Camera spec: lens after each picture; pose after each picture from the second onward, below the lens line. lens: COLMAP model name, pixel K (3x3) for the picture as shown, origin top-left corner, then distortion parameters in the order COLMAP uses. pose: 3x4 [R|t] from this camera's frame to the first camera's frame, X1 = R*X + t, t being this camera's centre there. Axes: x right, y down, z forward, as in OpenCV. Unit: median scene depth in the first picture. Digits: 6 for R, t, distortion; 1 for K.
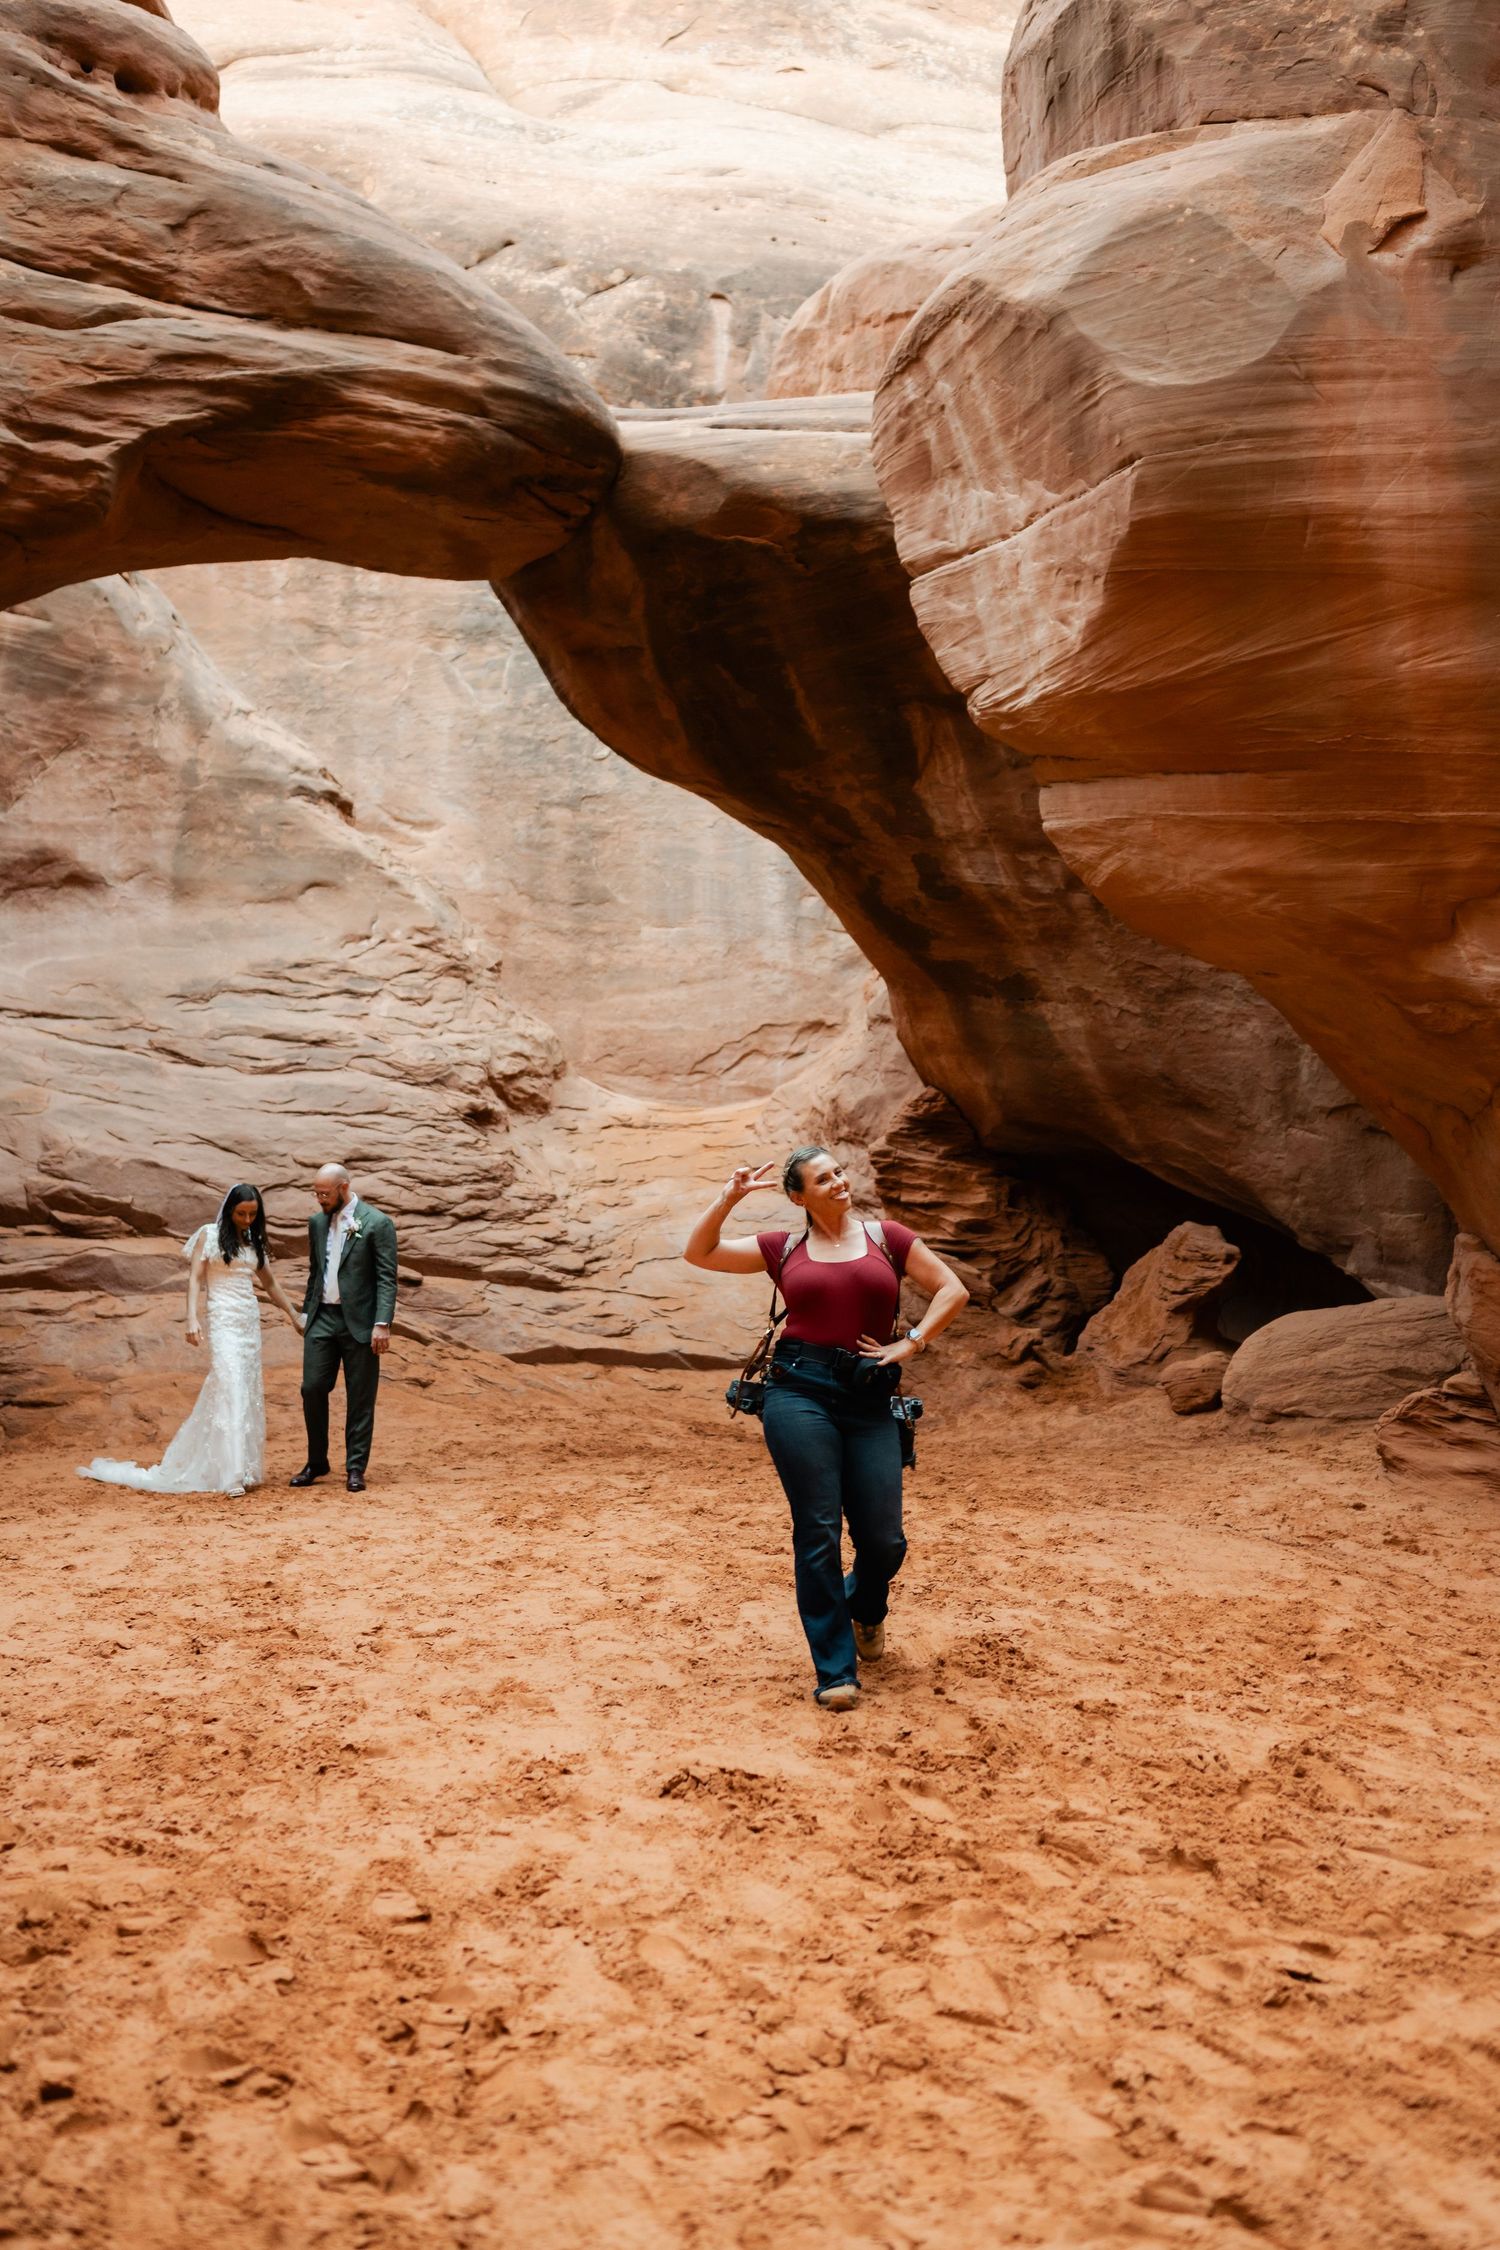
lens RADIAL K [[2171.6, 0, 778.5], [0, 2171.6, 1112.2], [0, 0, 1]] dist [-0.001645, 0.014985]
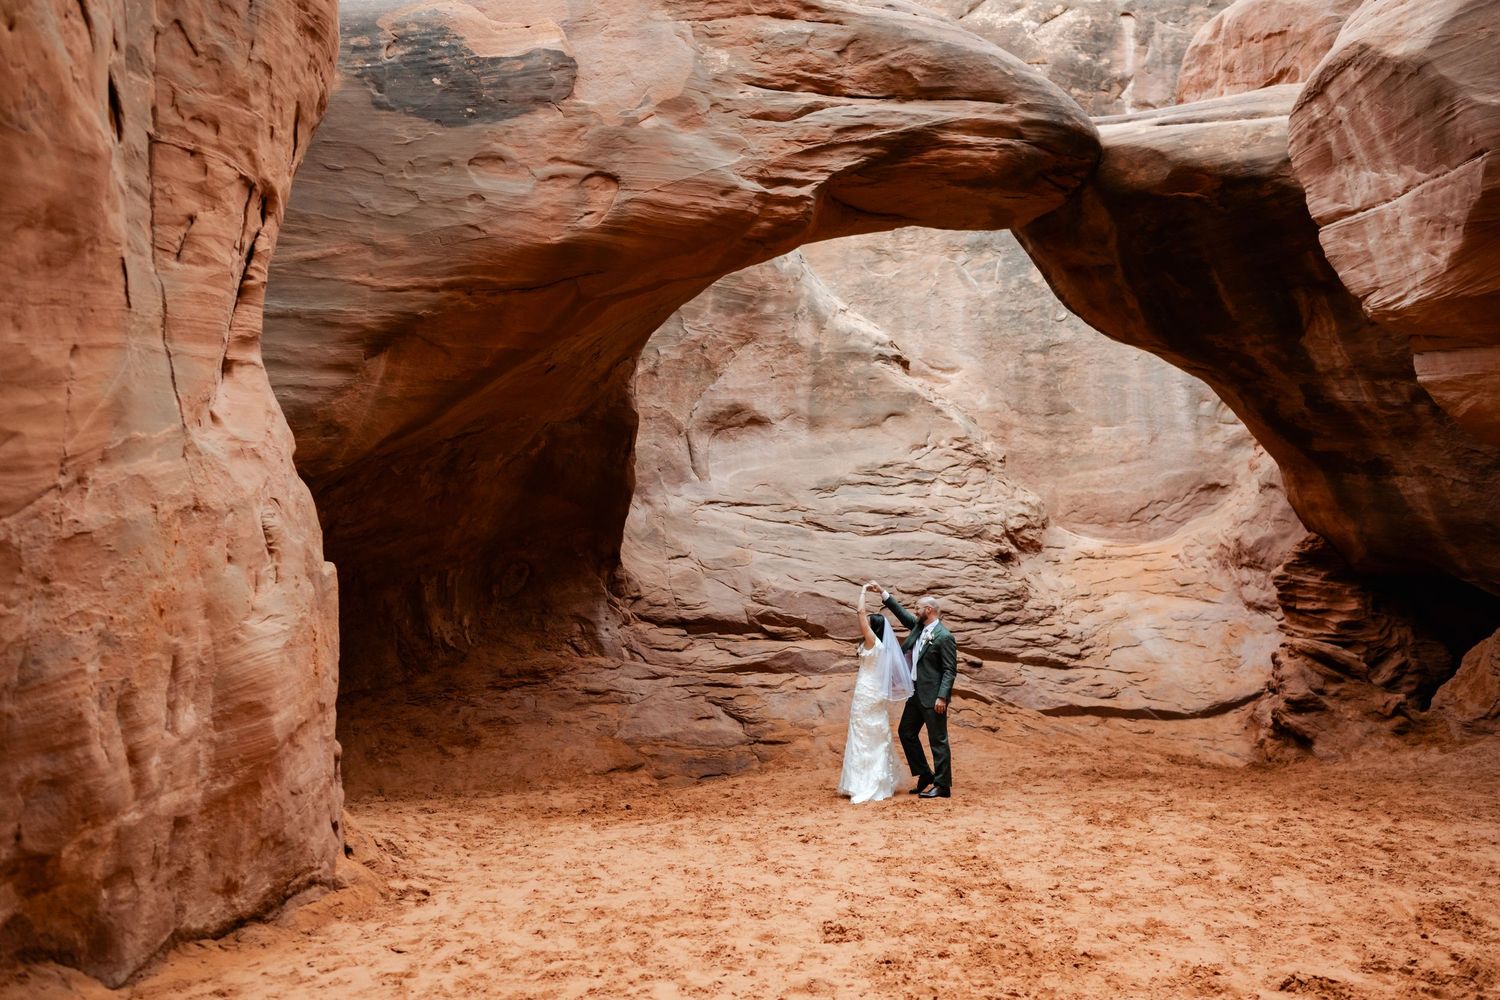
lens RADIAL K [[1447.7, 0, 750.0], [0, 1447.7, 500.0], [0, 0, 1]] dist [-0.001645, 0.014985]
pose [[0.964801, -0.037033, -0.260362, -0.049296], [0.031302, 0.999168, -0.026125, -0.022088], [0.261113, 0.017056, 0.965158, -0.085694]]
